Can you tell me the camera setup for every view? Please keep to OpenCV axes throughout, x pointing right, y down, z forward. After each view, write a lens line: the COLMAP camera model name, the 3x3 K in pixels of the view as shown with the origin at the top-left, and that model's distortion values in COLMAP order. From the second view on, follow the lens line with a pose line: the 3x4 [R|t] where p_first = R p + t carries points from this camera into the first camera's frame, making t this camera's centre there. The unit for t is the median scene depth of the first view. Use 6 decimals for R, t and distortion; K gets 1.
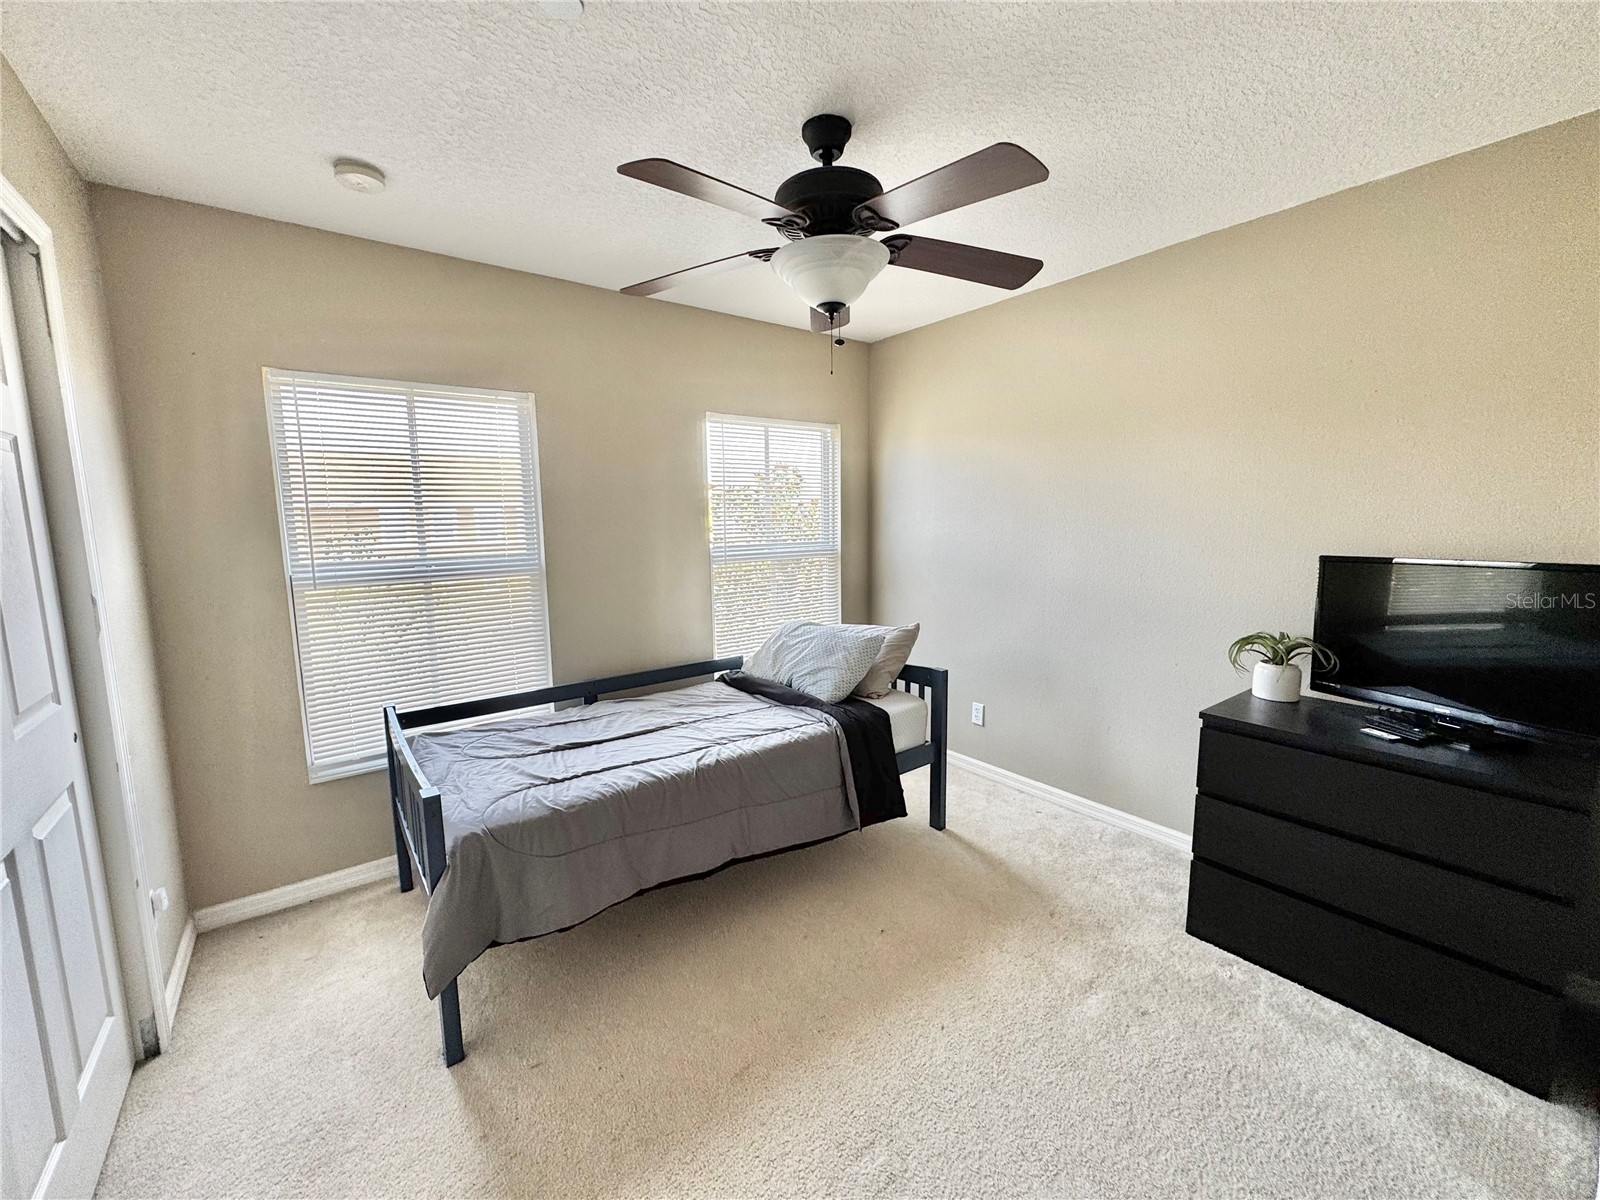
lens RADIAL K [[639.1, 0, 805.5], [0, 639.1, 596.6], [0, 0, 1]] dist [-0.003996, 0.000279]
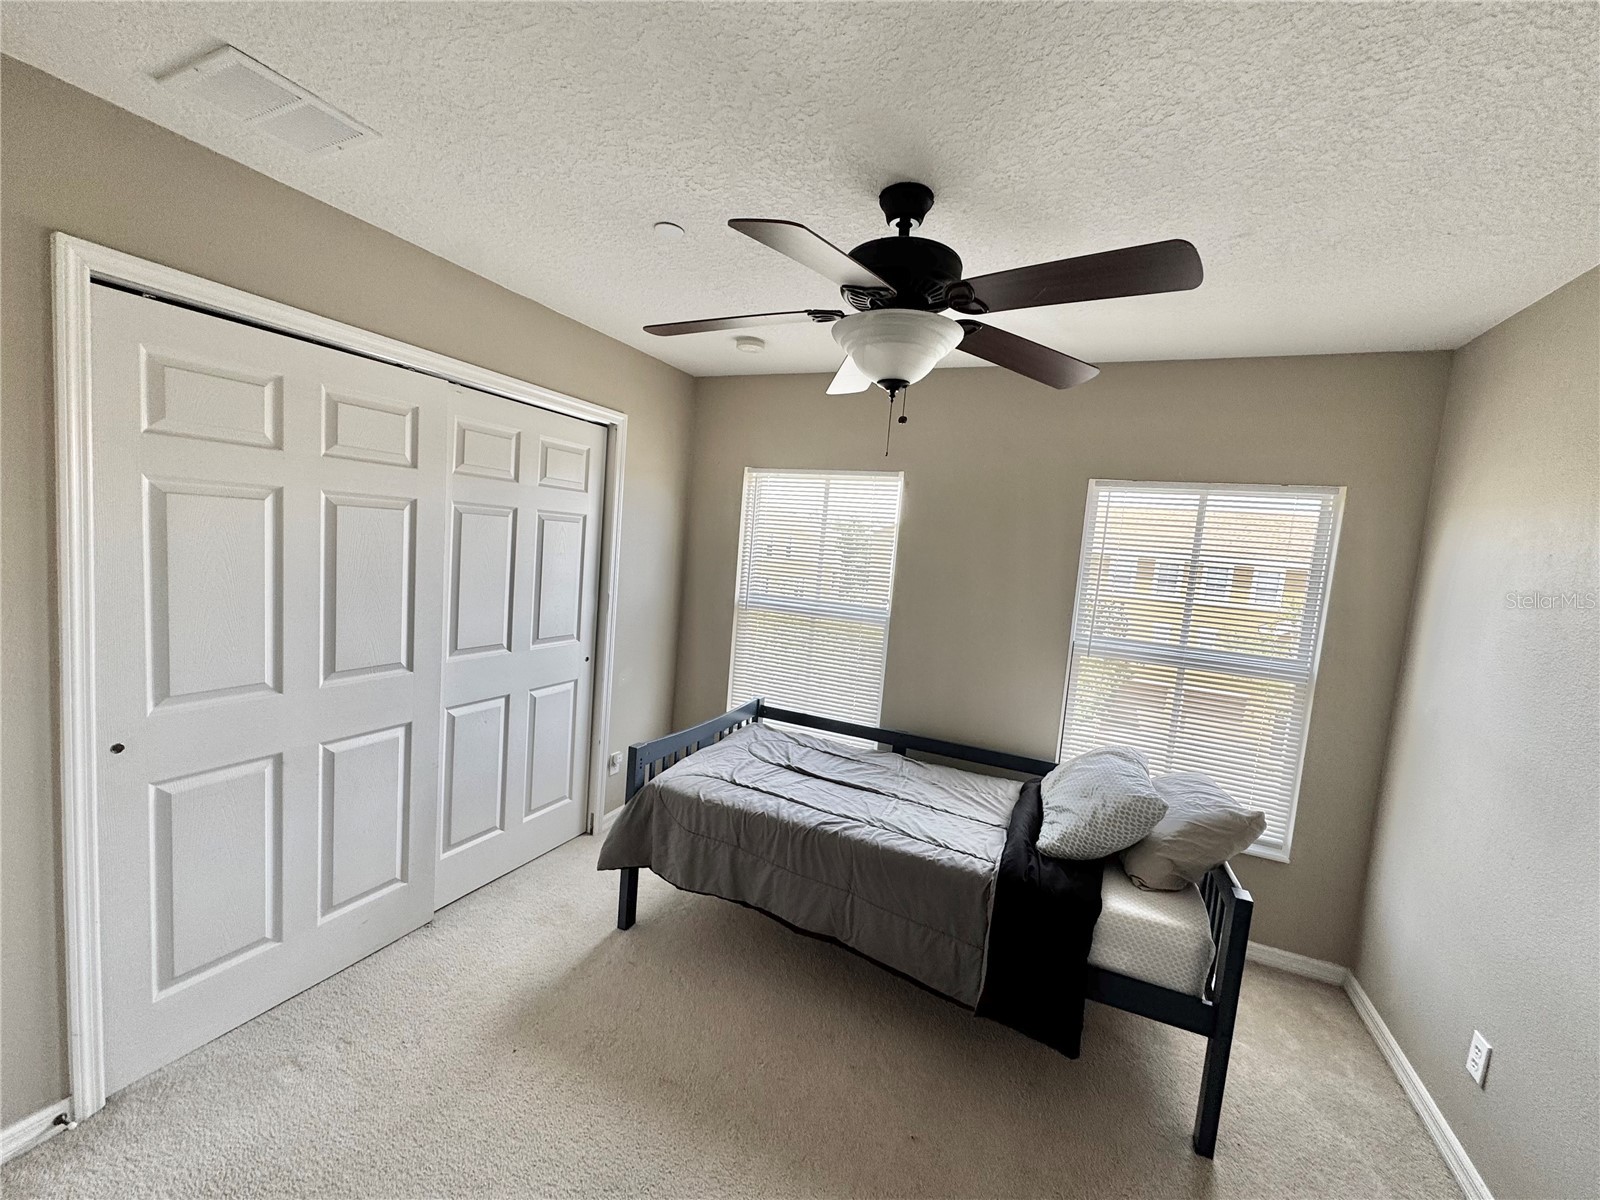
lens RADIAL K [[639.1, 0, 804.1], [0, 639.1, 601.4], [0, 0, 1]] dist [-0.003996, 0.000279]
pose [[0.463810, 0.134081, -0.875730, 0.584968], [-0.197907, 0.979182, 0.045103, -0.118282], [0.863547, 0.152394, 0.480691, 0.359332]]
